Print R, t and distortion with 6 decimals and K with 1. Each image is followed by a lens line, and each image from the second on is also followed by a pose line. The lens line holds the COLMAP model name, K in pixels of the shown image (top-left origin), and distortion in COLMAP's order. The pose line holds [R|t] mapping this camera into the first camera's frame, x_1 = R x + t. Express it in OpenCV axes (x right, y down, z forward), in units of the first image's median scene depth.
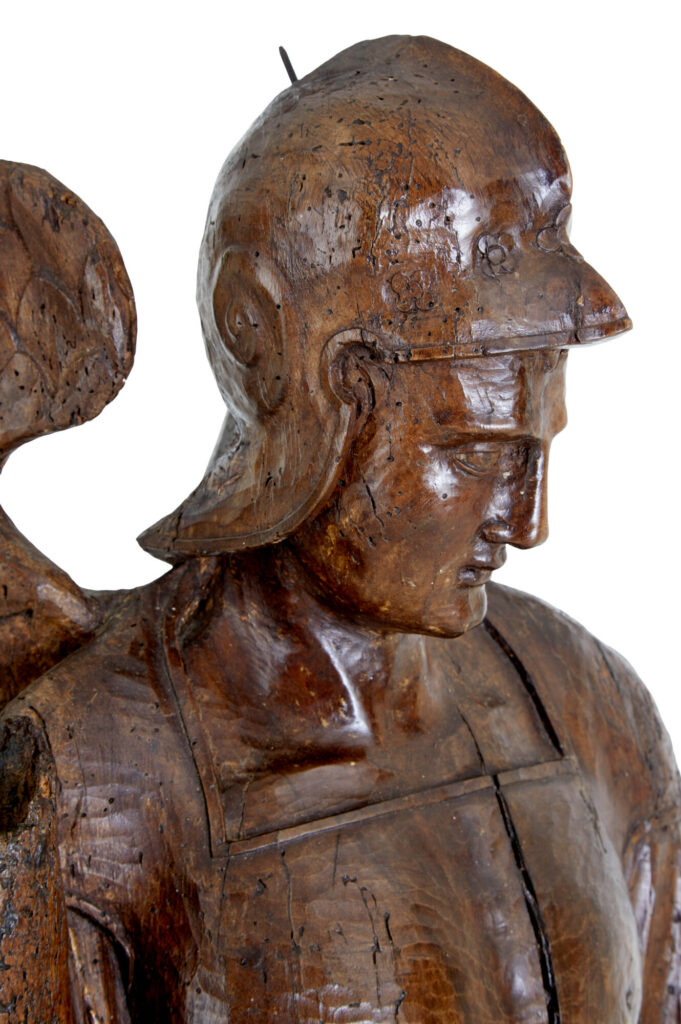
lens RADIAL K [[2597.1, 0, 339.8], [0, 2597.1, 511.9], [0, 0, 1]] dist [-0.049810, 0.000000]
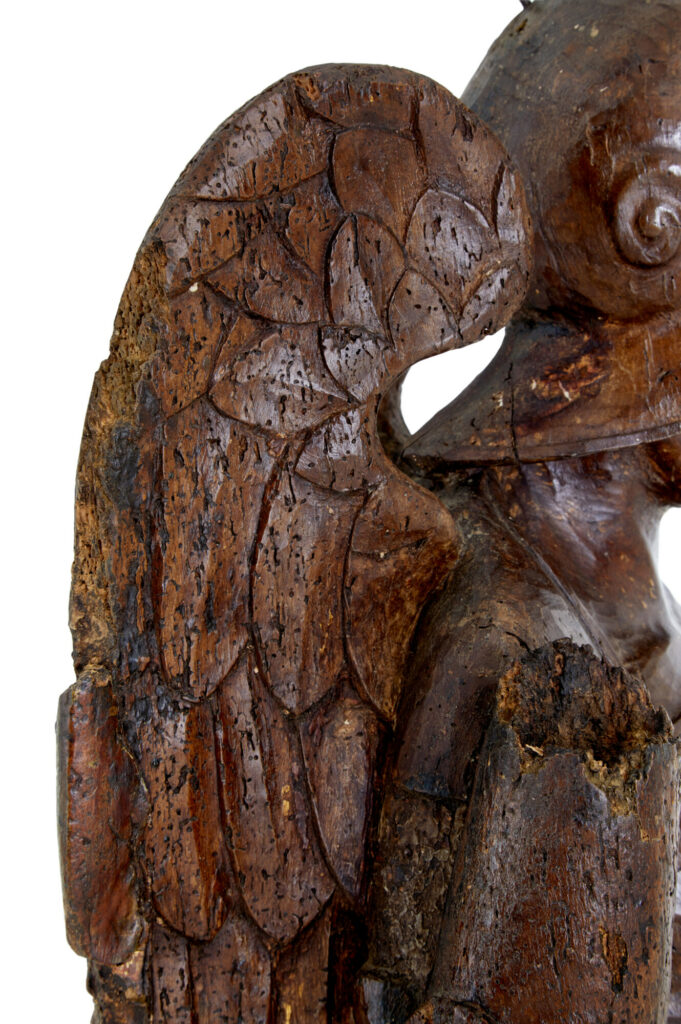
lens RADIAL K [[2514.5, 0, 340.3], [0, 2514.5, 513.0], [0, 0, 1]] dist [-0.081020, 0.000000]
pose [[0.701239, -0.131902, 0.700618, -0.826071], [0.103630, 0.991157, 0.082878, -0.054009], [-0.705354, 0.014488, 0.708707, 0.381229]]
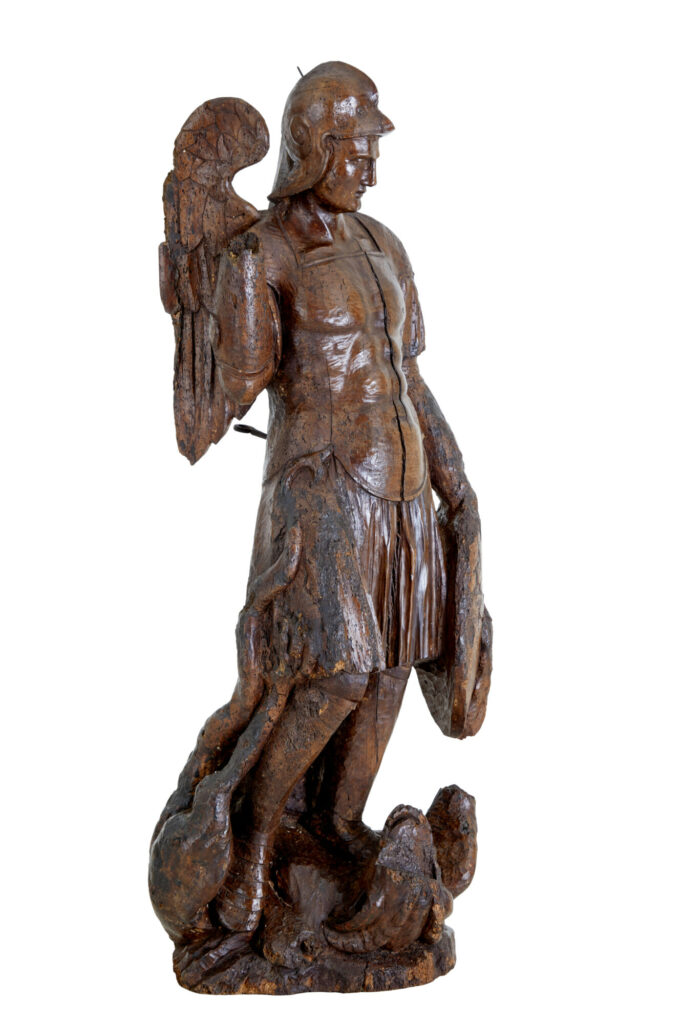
lens RADIAL K [[2291.4, 0, 338.8], [0, 2291.4, 510.7], [0, 0, 1]] dist [-0.019634, 0.000000]
pose [[0.991280, -0.059373, 0.117640, -0.426461], [0.060853, 0.998106, -0.009027, 0.544585], [-0.116881, 0.016107, 0.993015, -2.516641]]
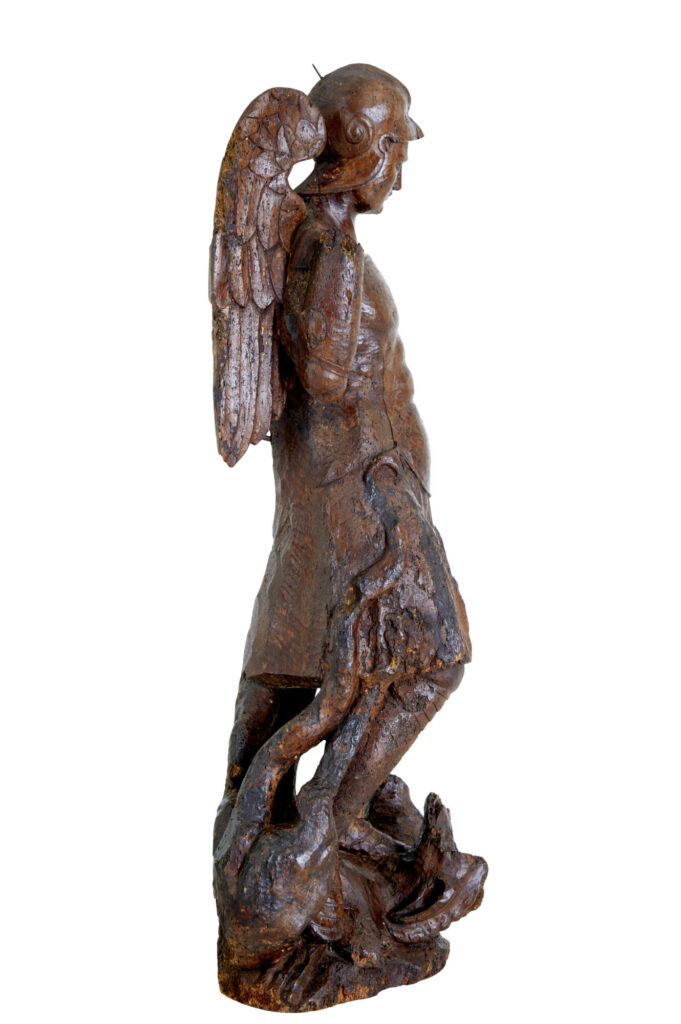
lens RADIAL K [[2291.4, 0, 339.9], [0, 2291.4, 513.3], [0, 0, 1]] dist [-0.019634, 0.000000]
pose [[0.588262, -0.082018, 0.804500, -2.944325], [0.089804, 0.995316, 0.035806, 0.384629], [-0.803669, 0.051184, 0.592872, -1.057564]]
